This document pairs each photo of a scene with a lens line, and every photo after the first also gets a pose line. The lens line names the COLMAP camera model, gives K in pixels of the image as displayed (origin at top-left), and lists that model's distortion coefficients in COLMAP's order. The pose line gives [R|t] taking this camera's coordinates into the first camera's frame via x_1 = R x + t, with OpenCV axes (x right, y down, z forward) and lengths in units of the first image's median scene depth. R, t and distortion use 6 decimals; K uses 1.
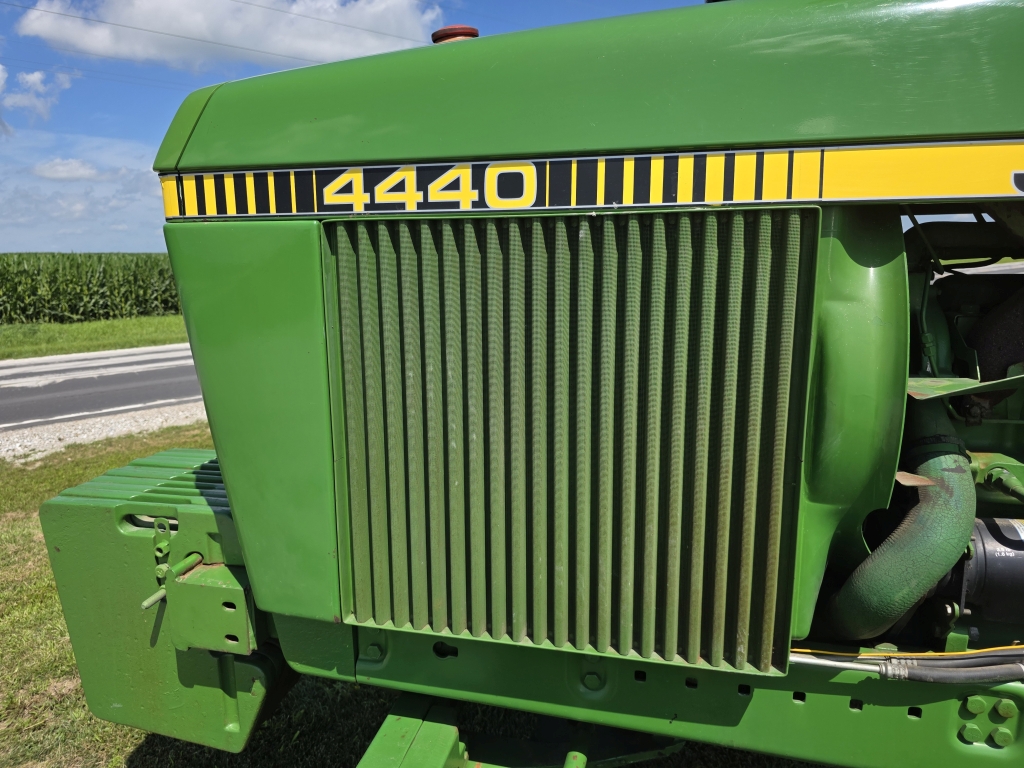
lens RADIAL K [[685.9, 0, 505.7], [0, 685.9, 375.2], [0, 0, 1]] dist [0.042062, -0.040823]
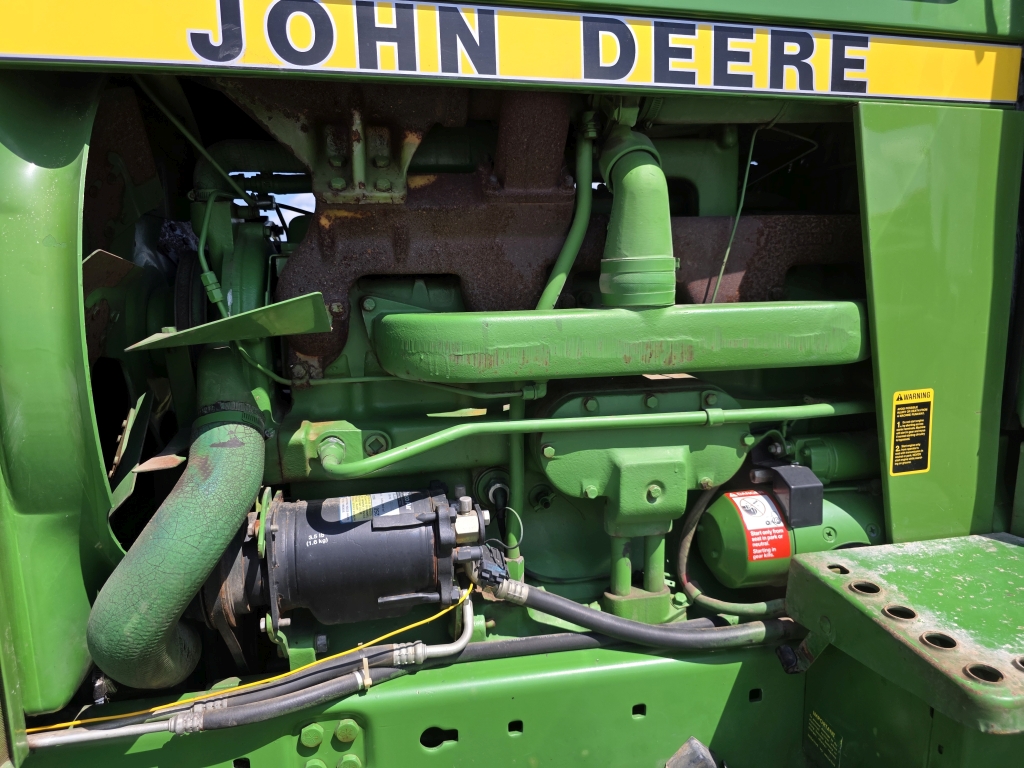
lens RADIAL K [[685.9, 0, 489.2], [0, 685.9, 384.9], [0, 0, 1]] dist [0.042062, -0.040823]
pose [[0.915533, -0.076669, 0.394869, 0.567977], [0.084914, 0.996382, -0.003420, 0.090983], [-0.393178, 0.036661, 0.918731, 0.168435]]
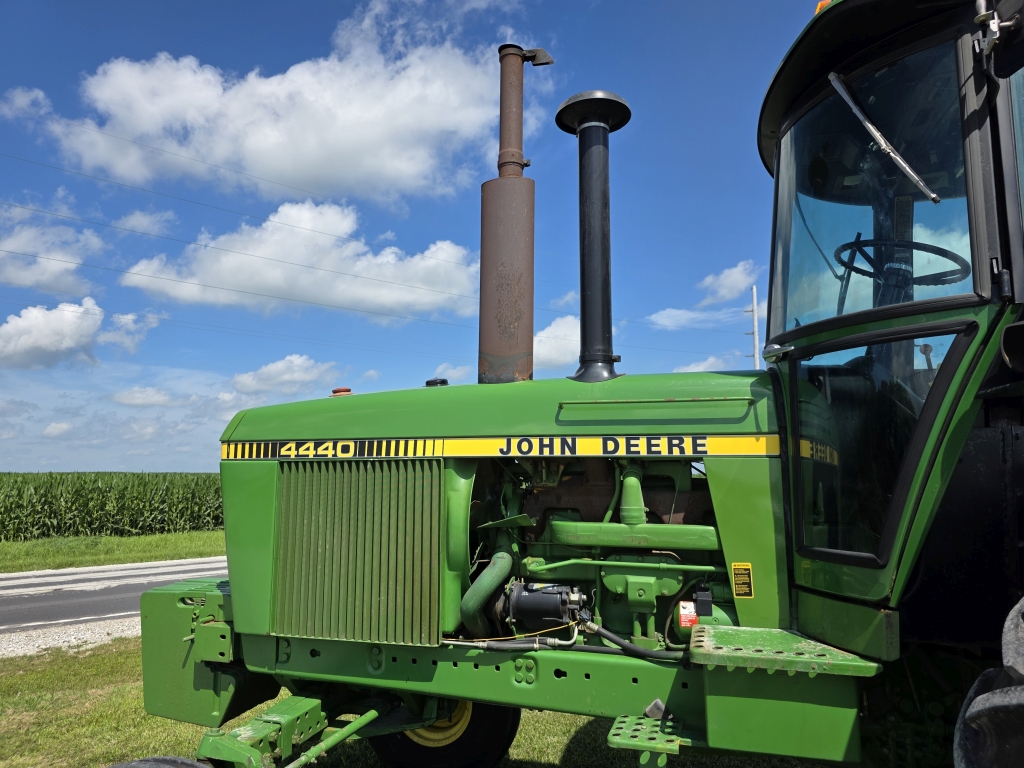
lens RADIAL K [[685.9, 0, 505.3], [0, 685.9, 377.9], [0, 0, 1]] dist [0.042062, -0.040823]
pose [[0.997792, -0.000226, -0.066409, 0.771766], [-0.020442, 0.950394, -0.310377, 0.273424], [0.063185, 0.311049, 0.948291, -1.538669]]
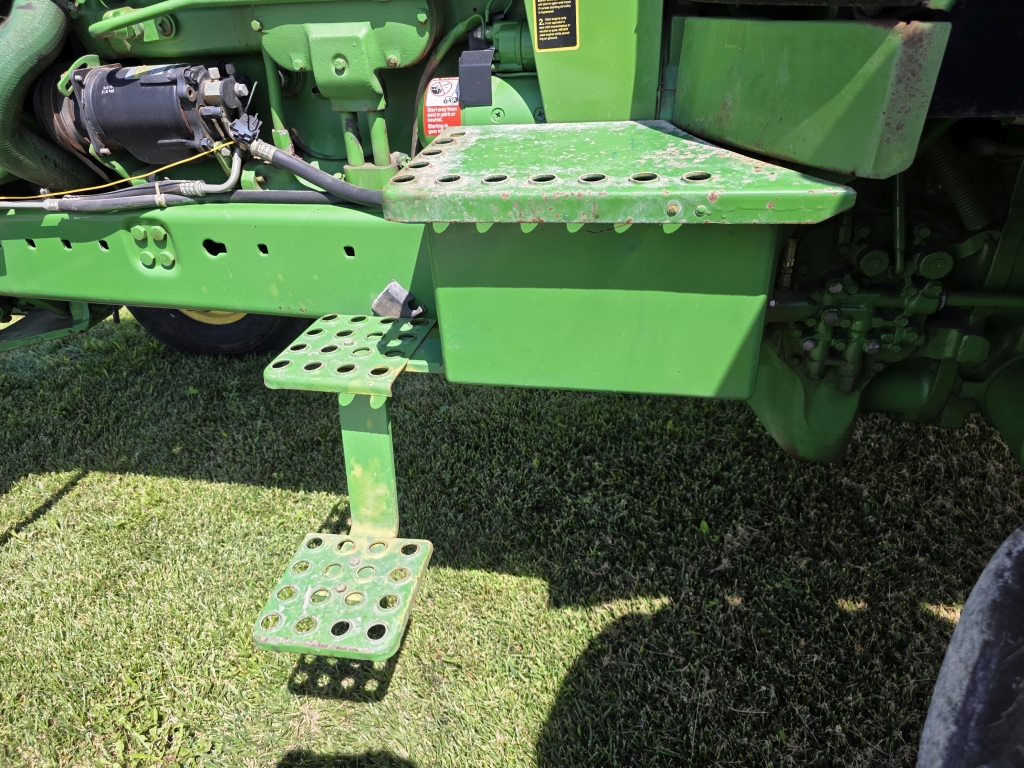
lens RADIAL K [[685.9, 0, 504.5], [0, 685.9, 389.9], [0, 0, 1]] dist [0.042062, -0.040823]
pose [[0.998698, -0.048628, -0.015412, 1.292937], [0.050948, 0.935697, 0.349107, 0.334281], [-0.002556, -0.349438, 0.936956, -0.227339]]
